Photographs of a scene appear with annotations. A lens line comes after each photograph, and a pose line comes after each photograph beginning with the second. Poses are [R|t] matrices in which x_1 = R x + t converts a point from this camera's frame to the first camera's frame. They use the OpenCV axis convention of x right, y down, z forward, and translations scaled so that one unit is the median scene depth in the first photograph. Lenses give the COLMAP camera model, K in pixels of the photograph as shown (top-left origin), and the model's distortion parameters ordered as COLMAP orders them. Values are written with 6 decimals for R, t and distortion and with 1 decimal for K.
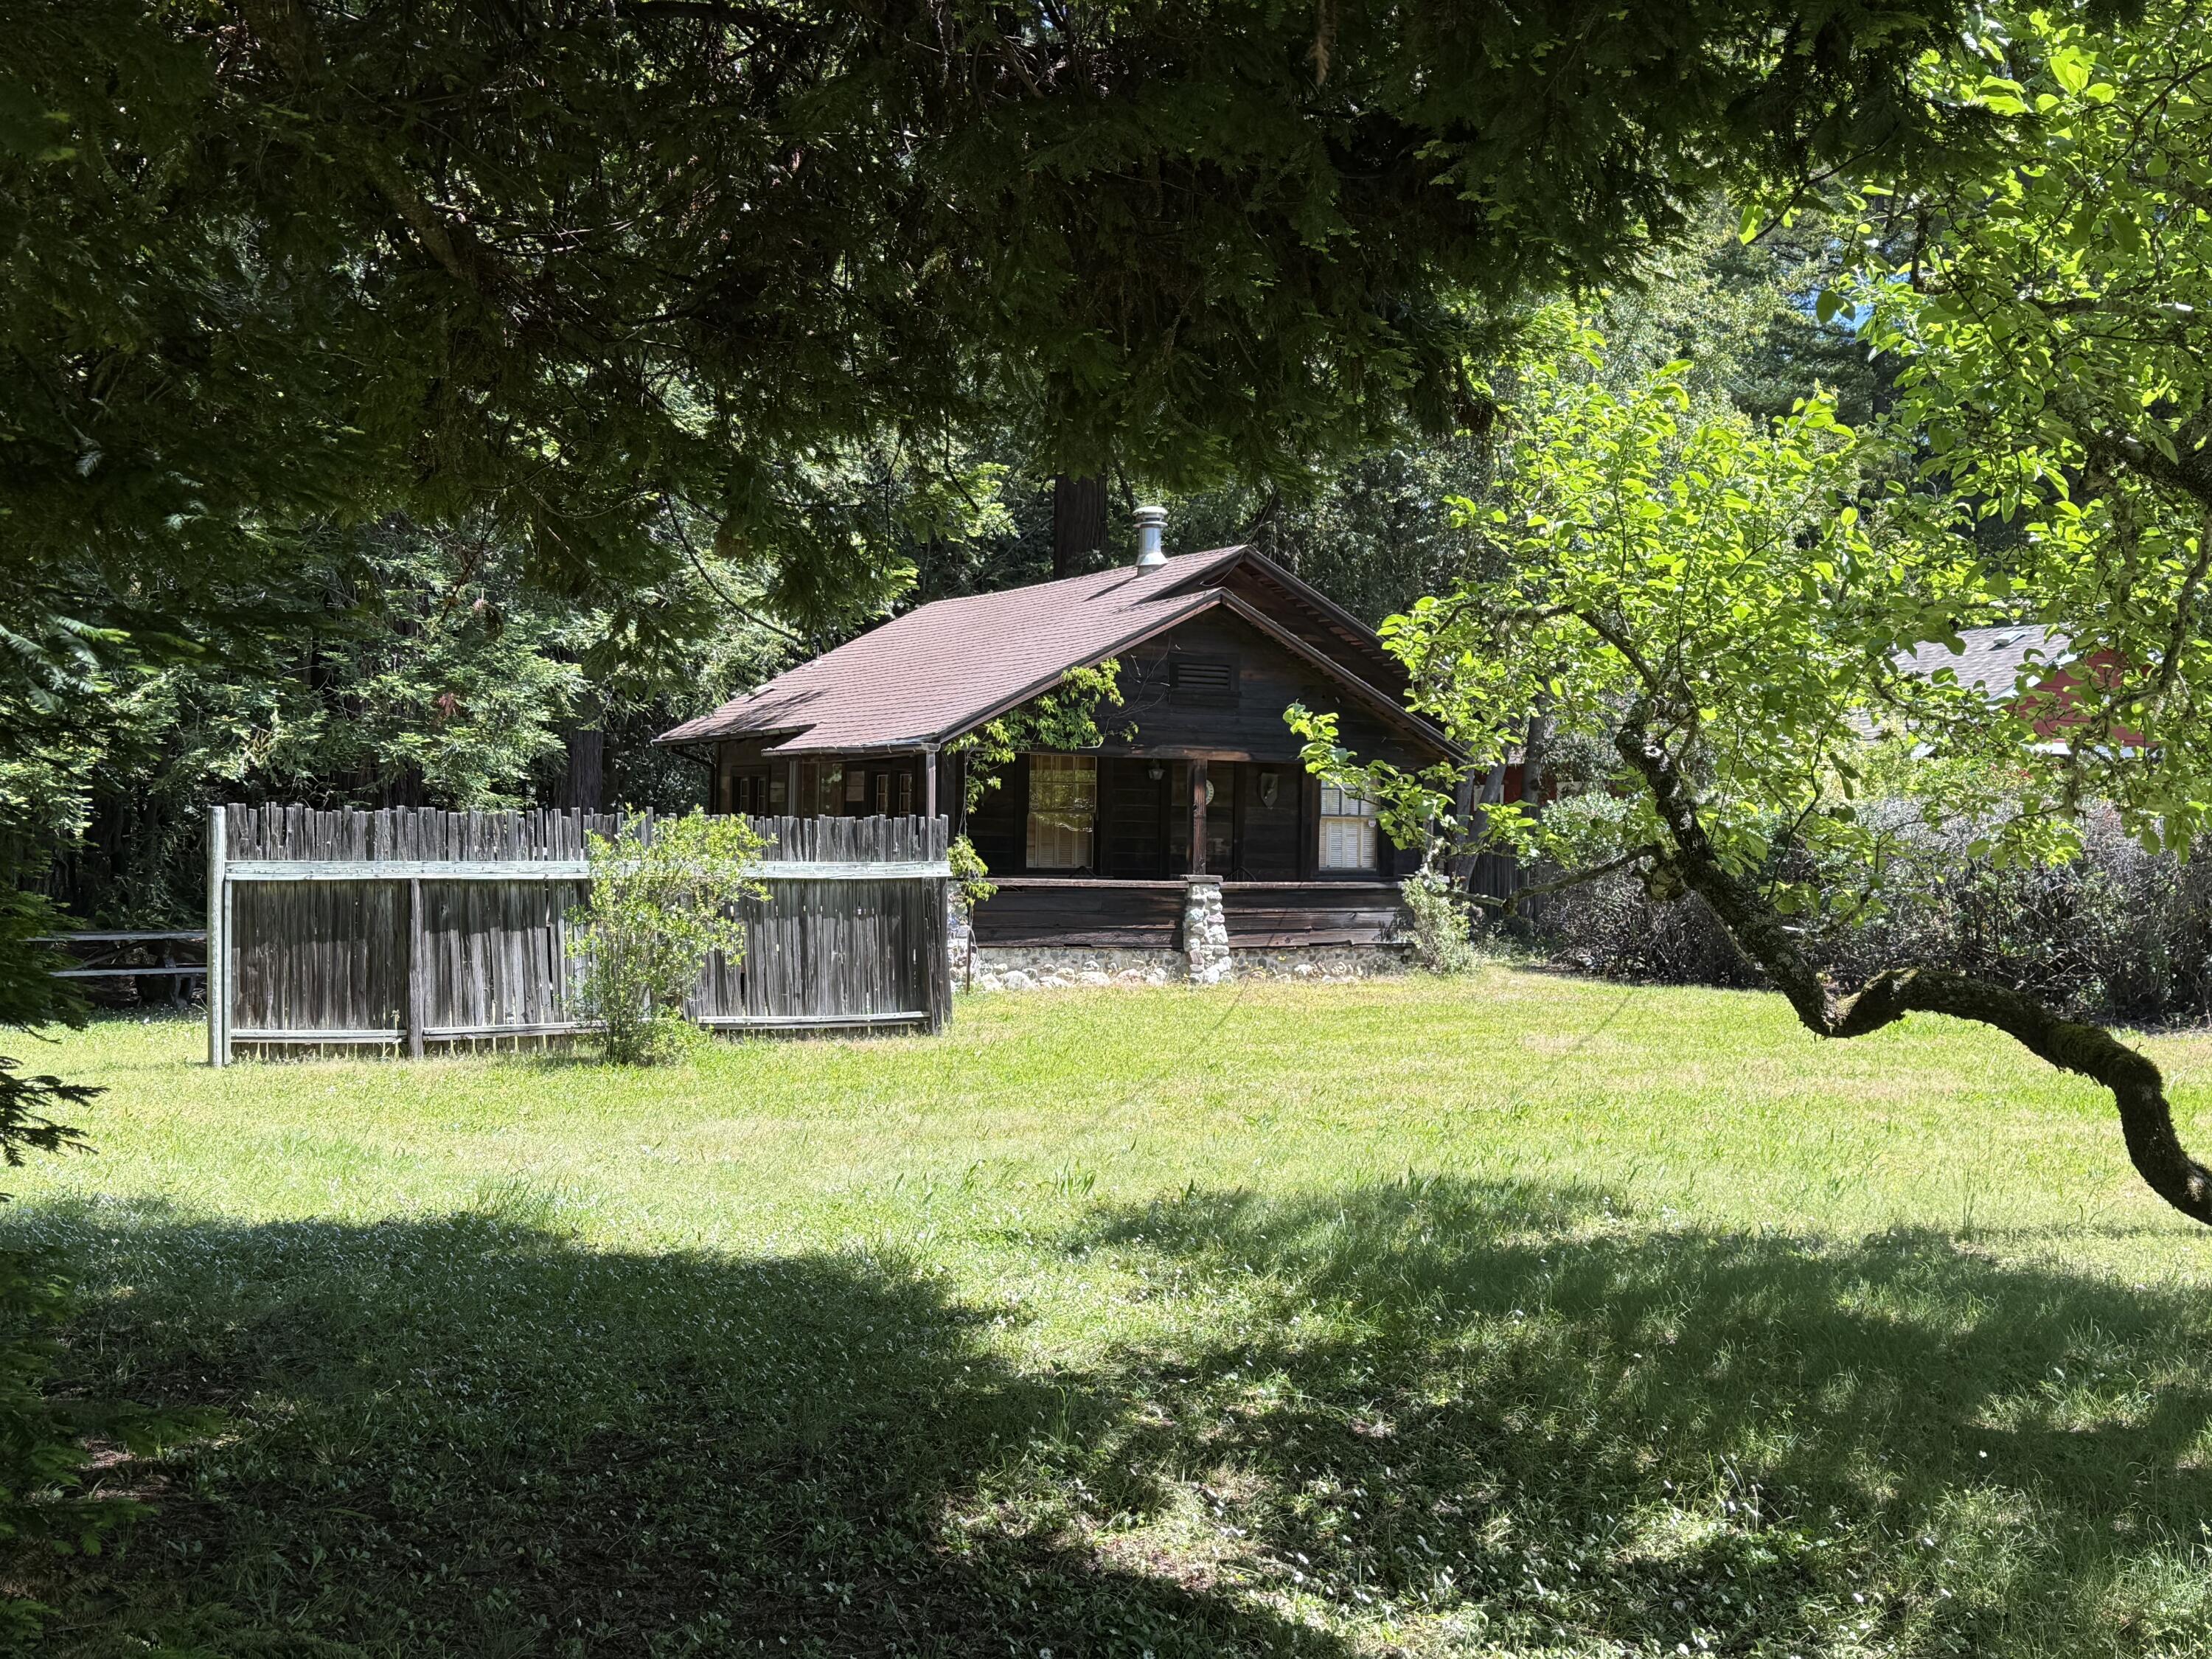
lens RADIAL K [[2414.1, 0, 1112.2], [0, 2414.1, 832.1], [0, 0, 1]] dist [0.112274, 0.000000]
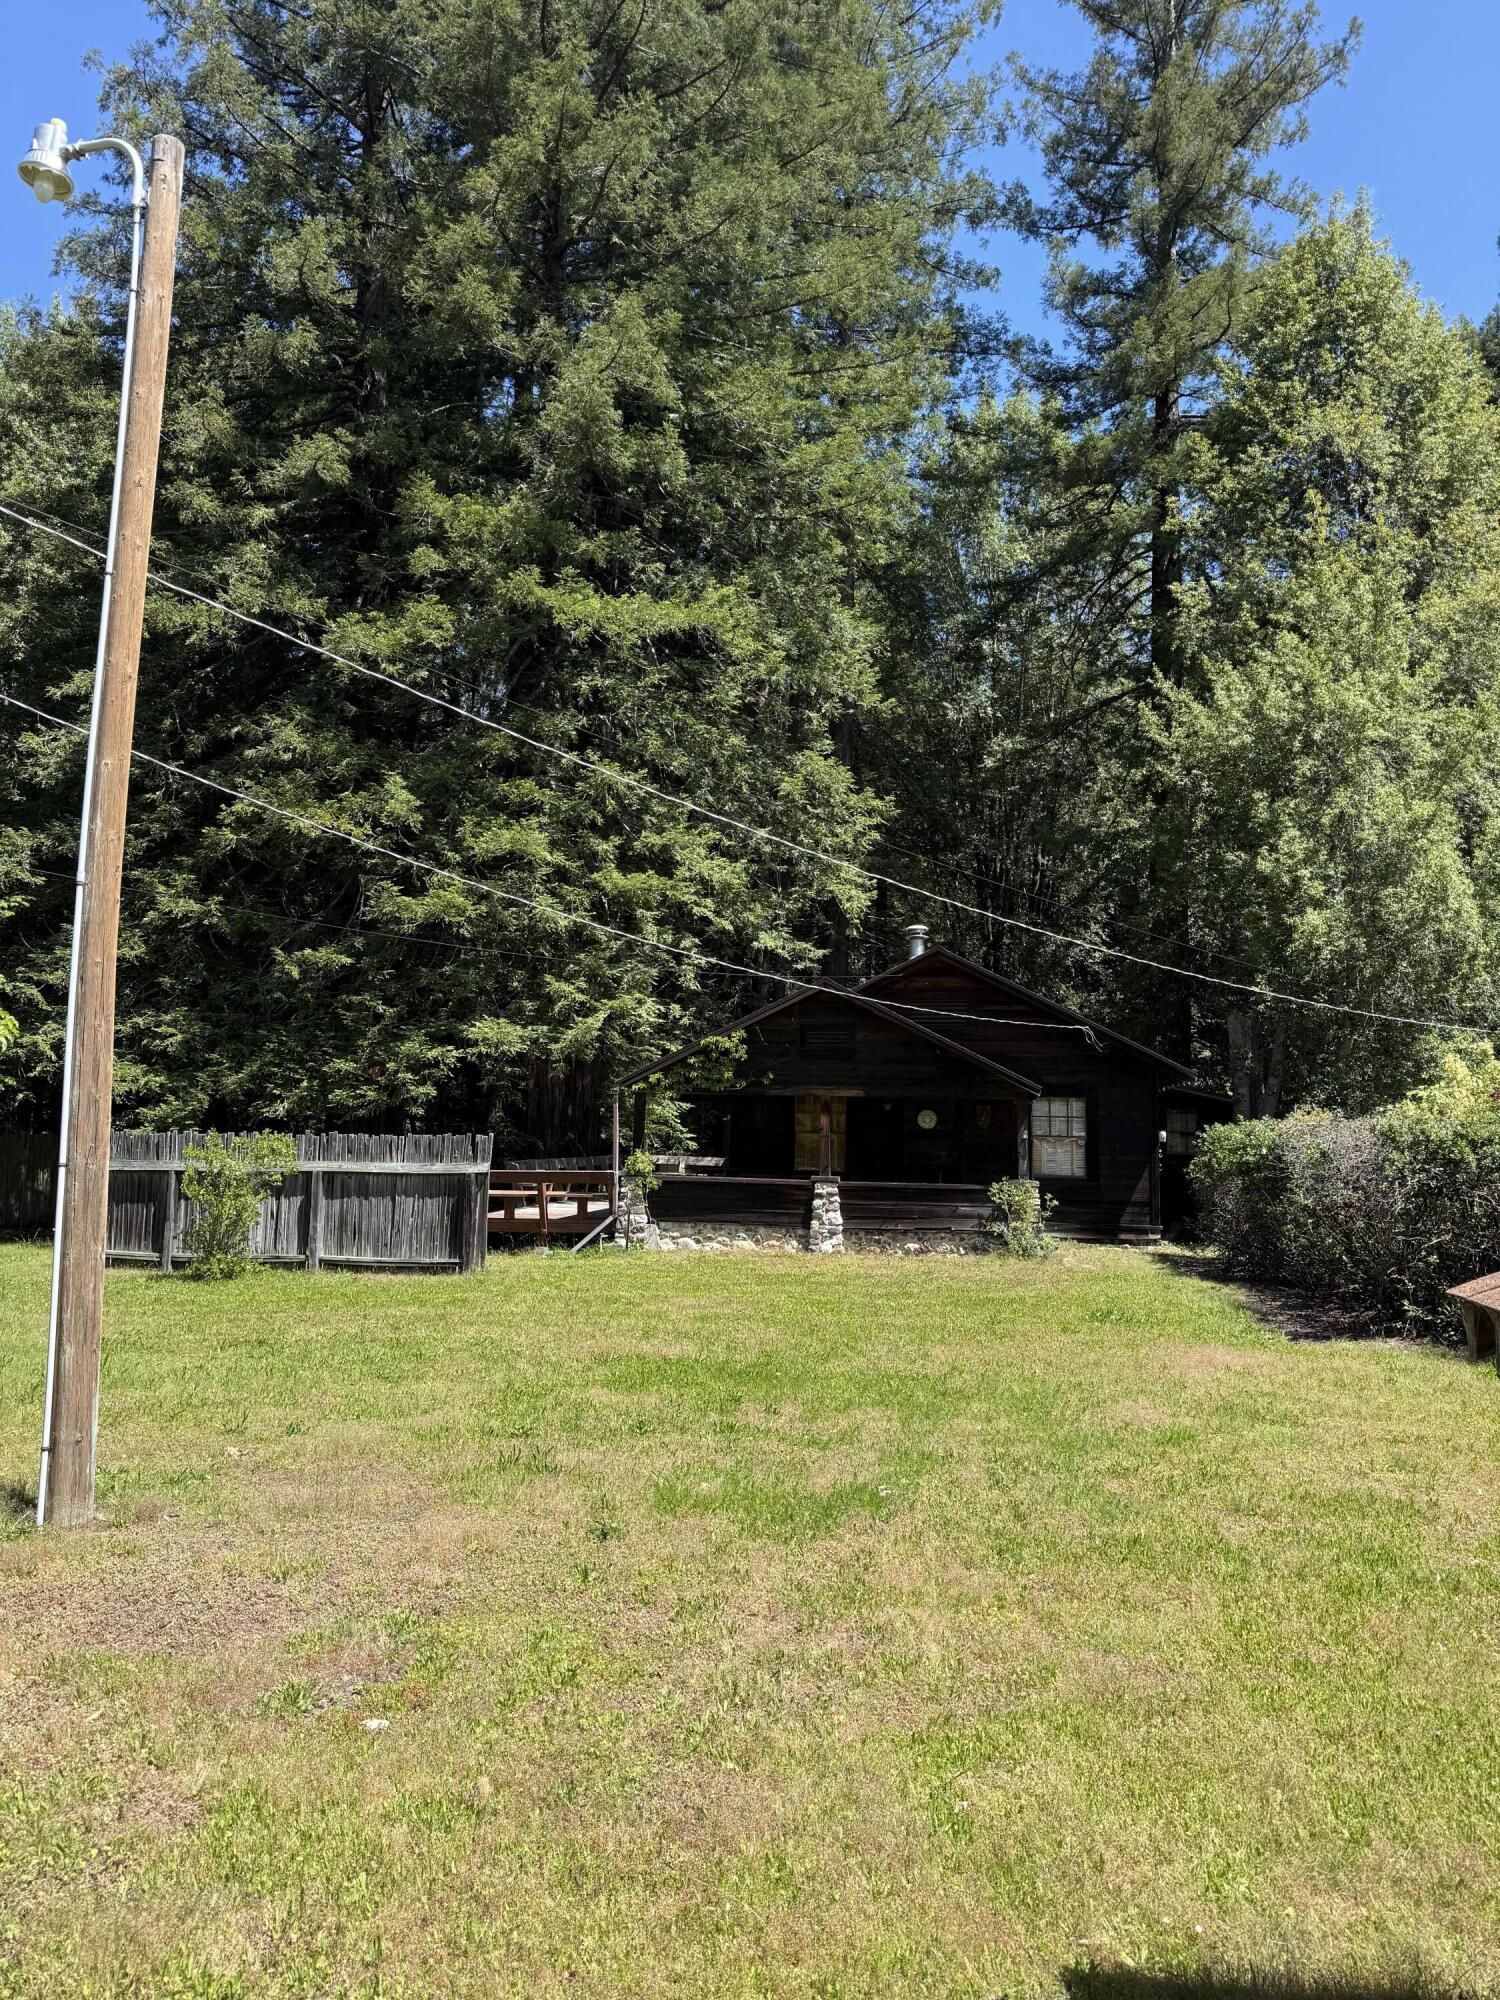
lens RADIAL K [[1425.2, 0, 747.3], [0, 1425.2, 1003.5], [0, 0, 1]] dist [0.073818, -0.058705]
pose [[0.787005, -0.058611, -0.614156, 1.230146], [-0.005548, 0.994765, -0.102042, 0.005314], [0.616921, 0.083715, 0.782560, 0.692419]]
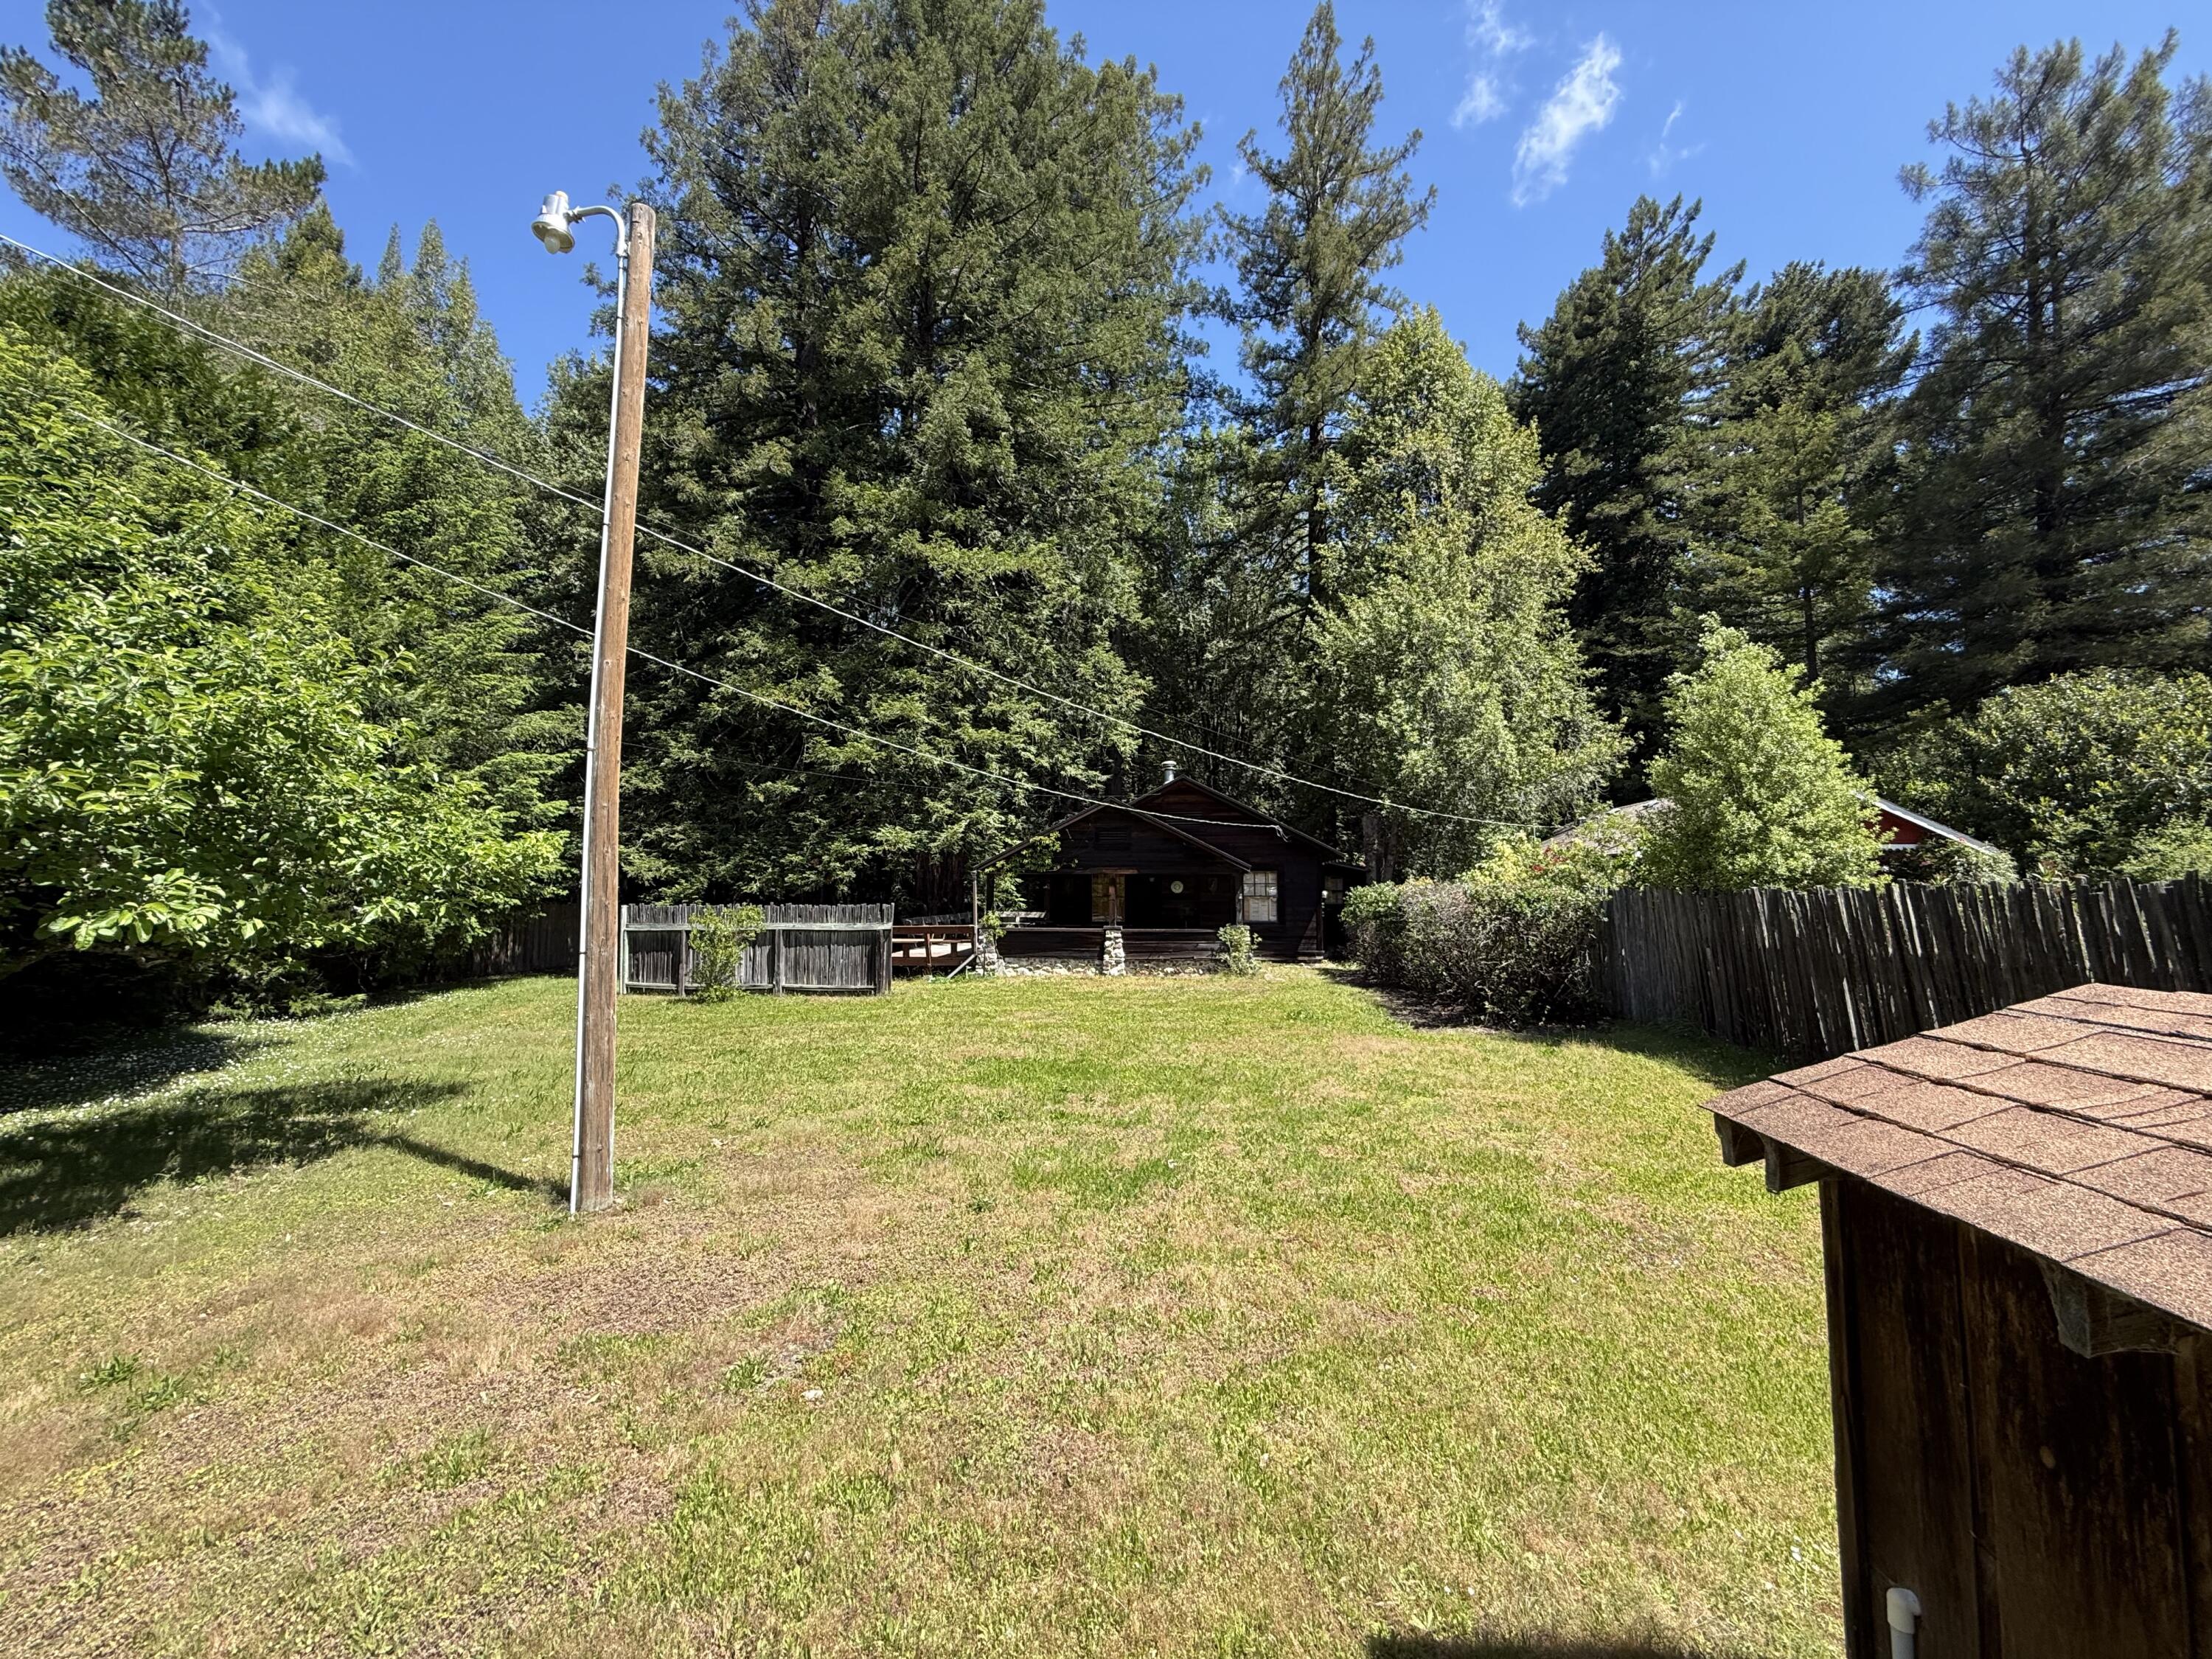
lens RADIAL K [[897.1, 0, 1101.3], [0, 897.1, 832.4], [0, 0, 1]] dist [0.007766, 0.000881]
pose [[0.816521, -0.054580, -0.574730, 1.181224], [0.013268, 0.997032, -0.075835, -0.013496], [0.577164, 0.054295, 0.814822, 0.737742]]
